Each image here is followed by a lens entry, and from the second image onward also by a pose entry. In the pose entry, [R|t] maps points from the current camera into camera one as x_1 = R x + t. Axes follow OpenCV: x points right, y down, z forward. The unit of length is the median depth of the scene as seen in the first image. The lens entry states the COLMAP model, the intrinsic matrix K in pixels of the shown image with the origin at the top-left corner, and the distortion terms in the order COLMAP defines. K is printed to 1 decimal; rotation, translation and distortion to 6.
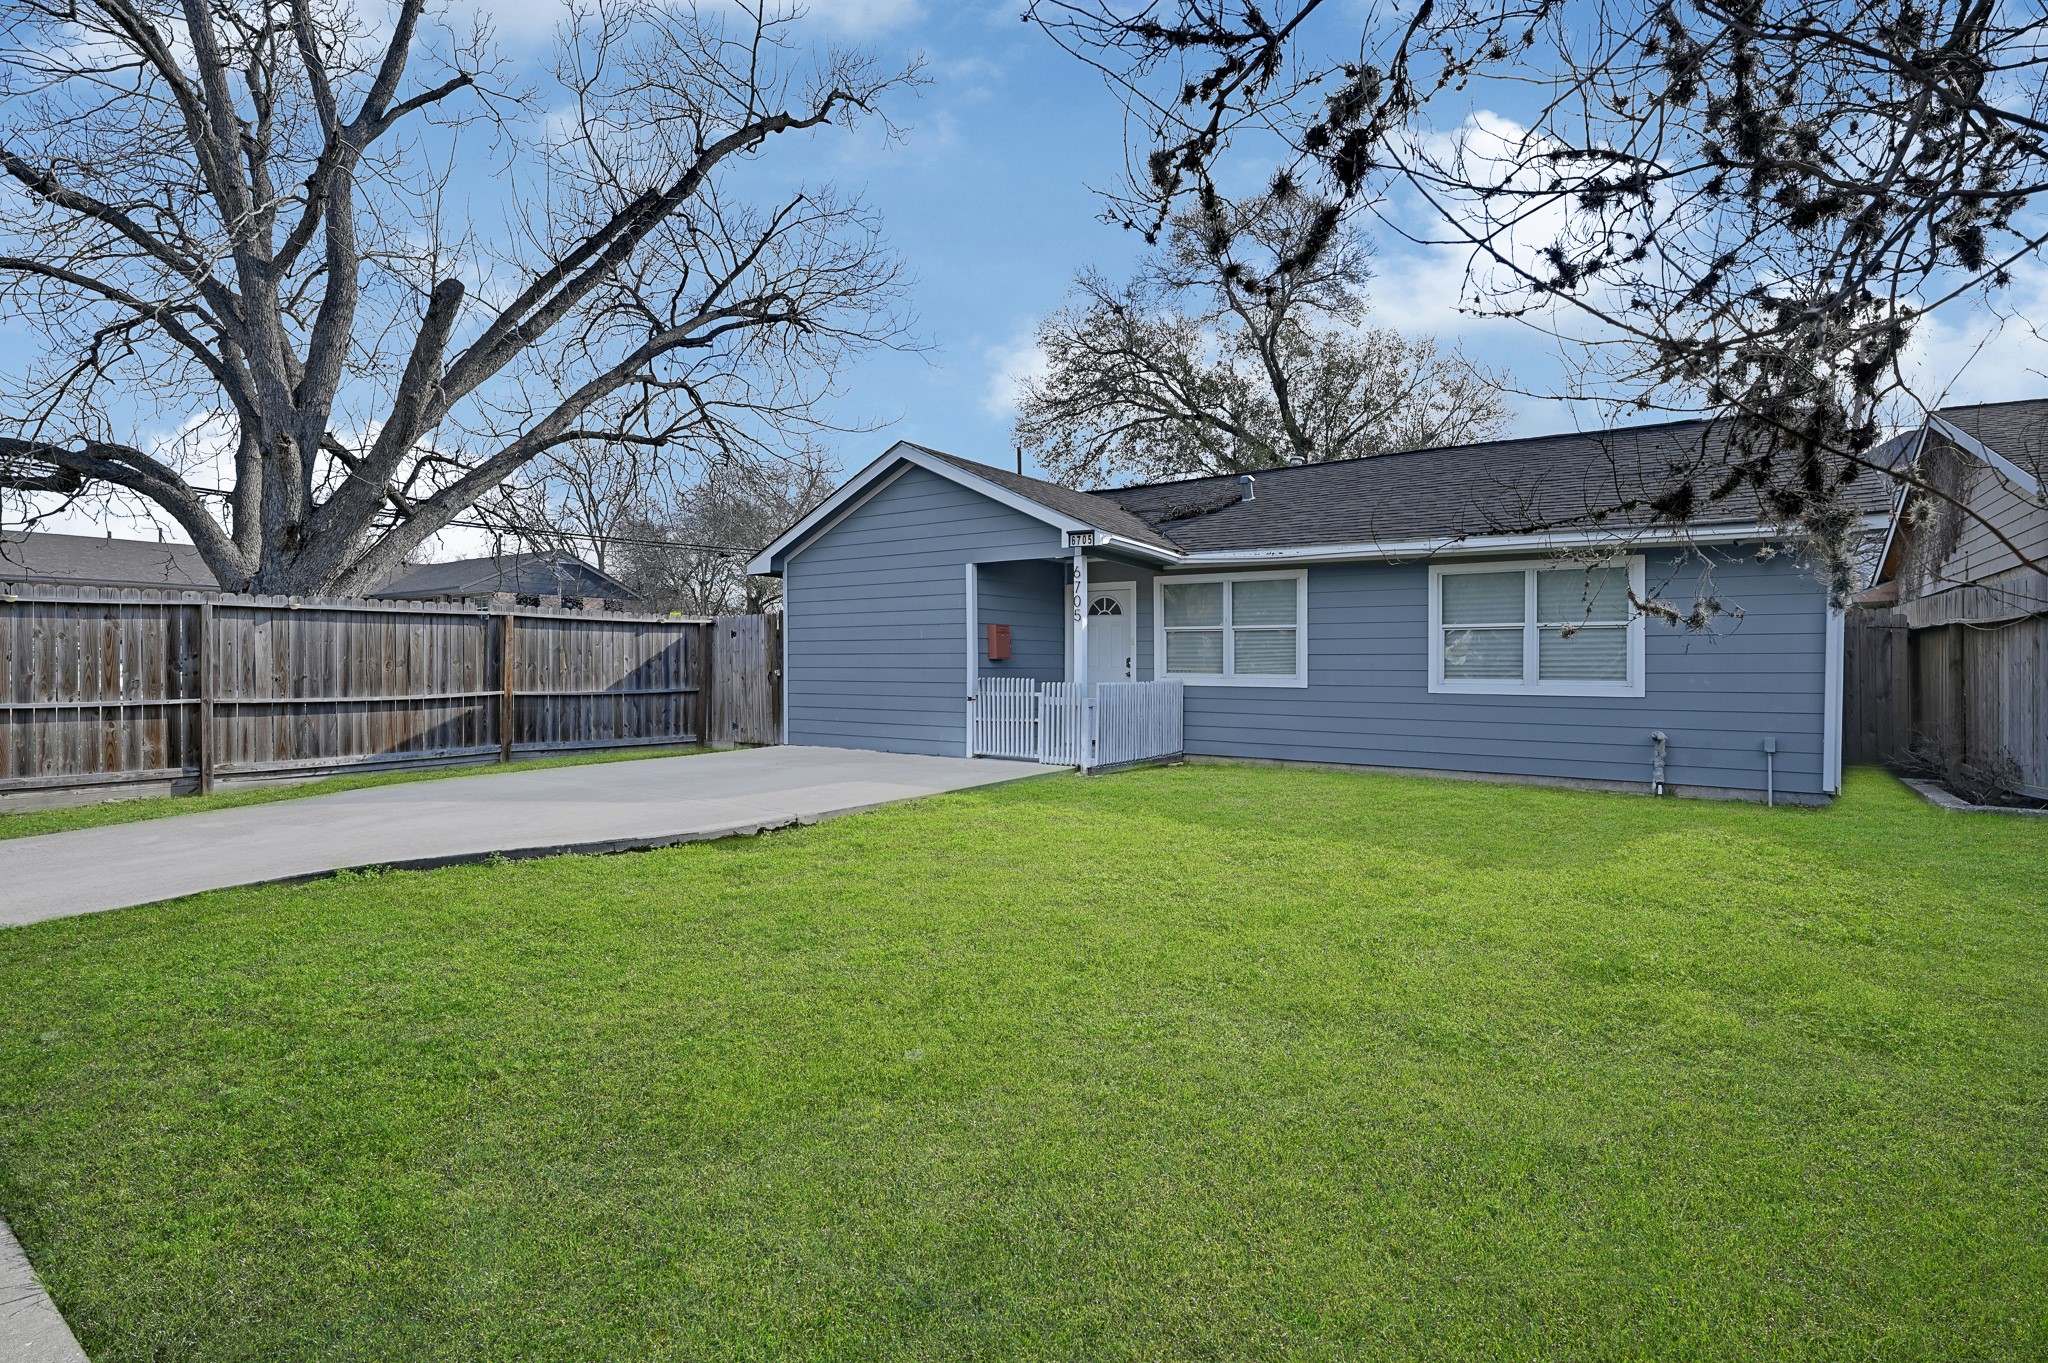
lens RADIAL K [[841.1, 0, 1026.5], [0, 841.1, 666.4], [0, 0, 1]] dist [0.002080, 0.000114]
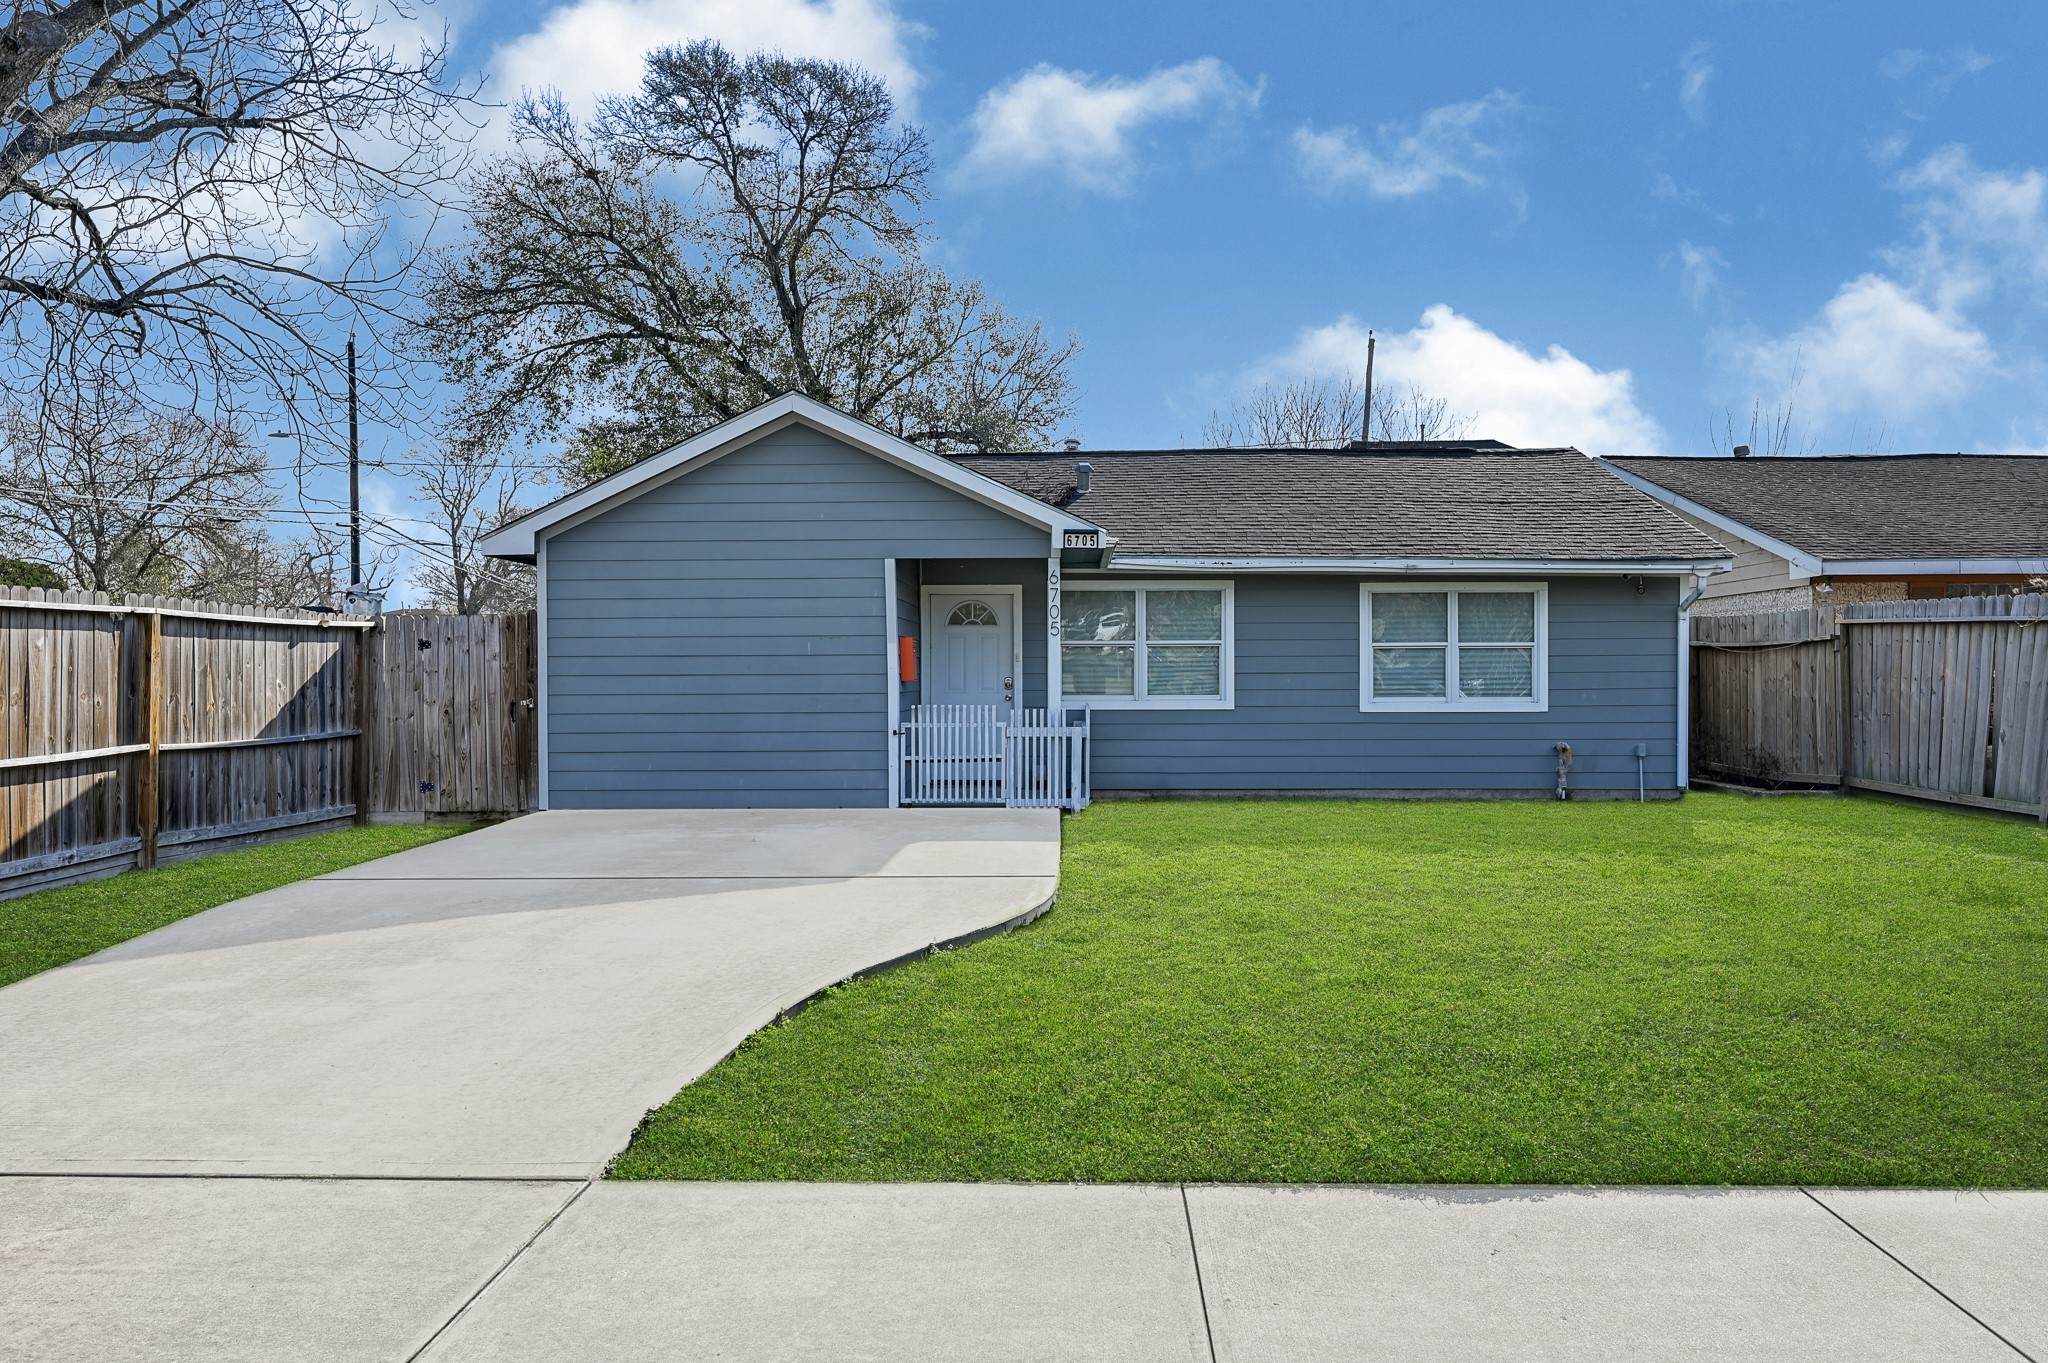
lens RADIAL K [[1131.1, 0, 1024.0], [0, 1131.1, 681.5], [0, 0, 1]] dist [0.003569, 0.000881]
pose [[0.877537, -0.009264, 0.479419, -0.462431], [0.009340, 0.999954, 0.002227, -0.009959], [-0.479418, 0.002523, 0.877583, 0.023102]]
